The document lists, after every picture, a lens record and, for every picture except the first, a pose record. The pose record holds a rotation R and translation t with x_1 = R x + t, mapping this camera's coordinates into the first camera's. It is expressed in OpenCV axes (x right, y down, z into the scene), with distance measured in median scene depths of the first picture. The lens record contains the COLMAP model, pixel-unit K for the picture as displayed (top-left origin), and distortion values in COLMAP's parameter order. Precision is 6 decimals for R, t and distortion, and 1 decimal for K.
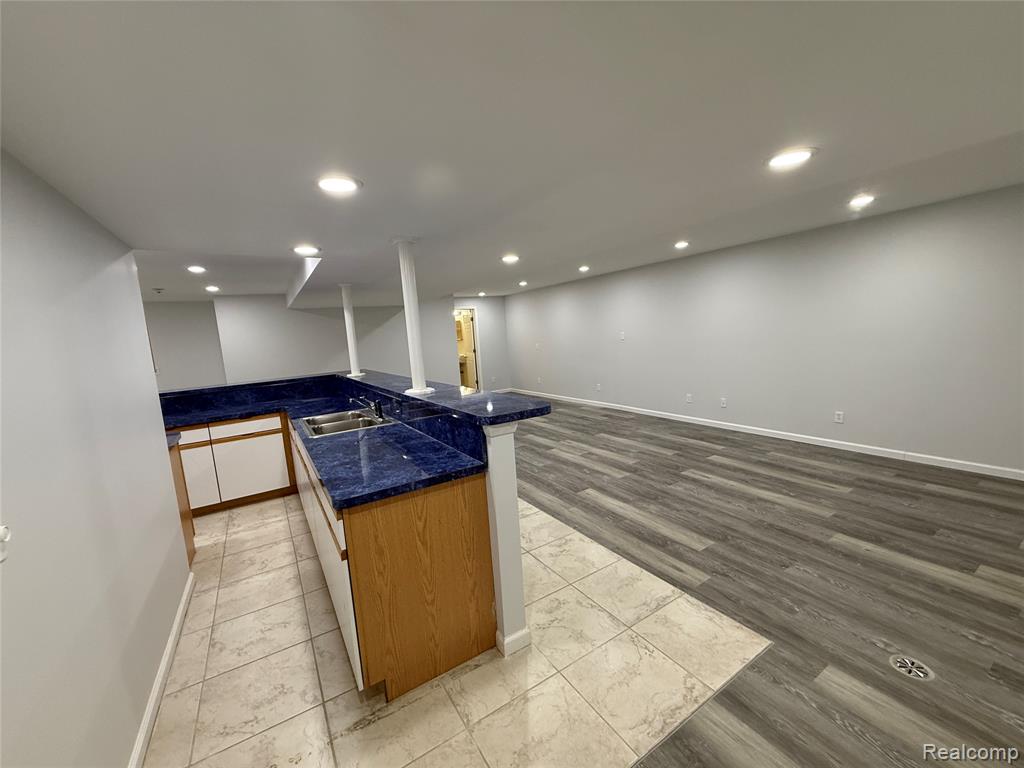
lens RADIAL K [[407.4, 0, 510.7], [0, 407.4, 385.5], [0, 0, 1]] dist [-0.000931, 0.000279]
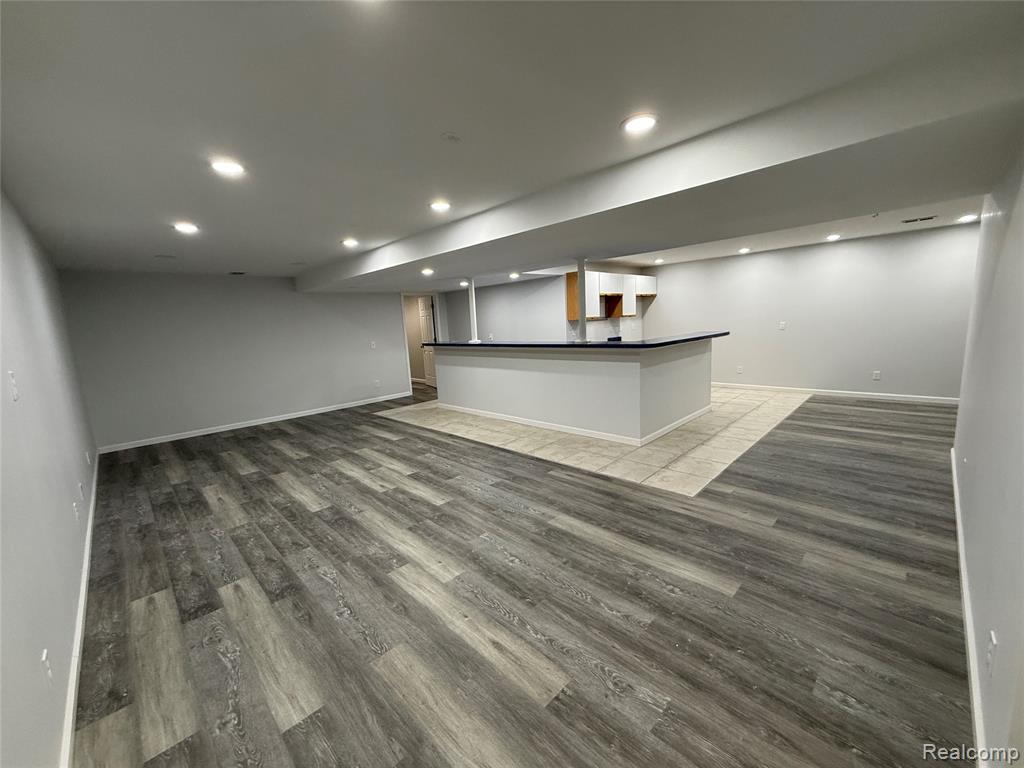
lens RADIAL K [[407.4, 0, 512.3], [0, 407.4, 384.7], [0, 0, 1]] dist [-0.000931, 0.000279]
pose [[-0.966283, 0.155756, -0.205029, 0.058148], [0.090055, 0.950434, 0.297600, -0.280786], [0.241219, 0.269102, -0.932415, 2.170102]]
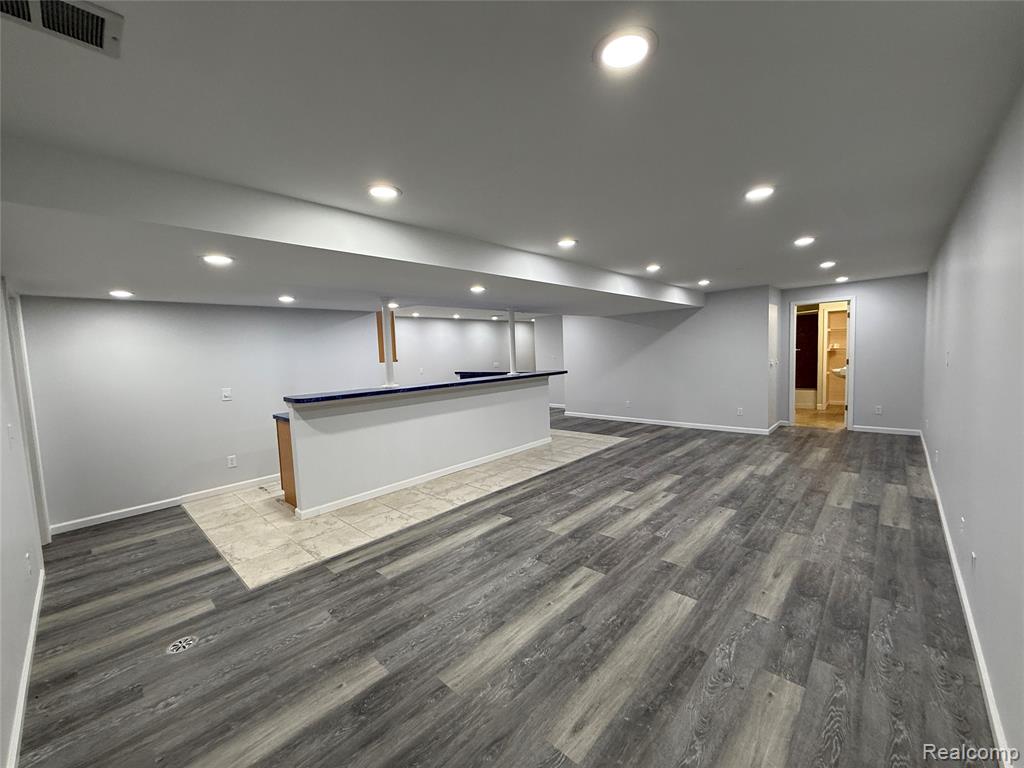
lens RADIAL K [[407.4, 0, 508.4], [0, 407.4, 382.9], [0, 0, 1]] dist [-0.000931, 0.000279]
pose [[0.262363, 0.132135, -0.955880, 0.988512], [-0.105036, 0.988605, 0.107830, -0.151605], [0.959236, 0.072111, 0.273252, 0.657762]]
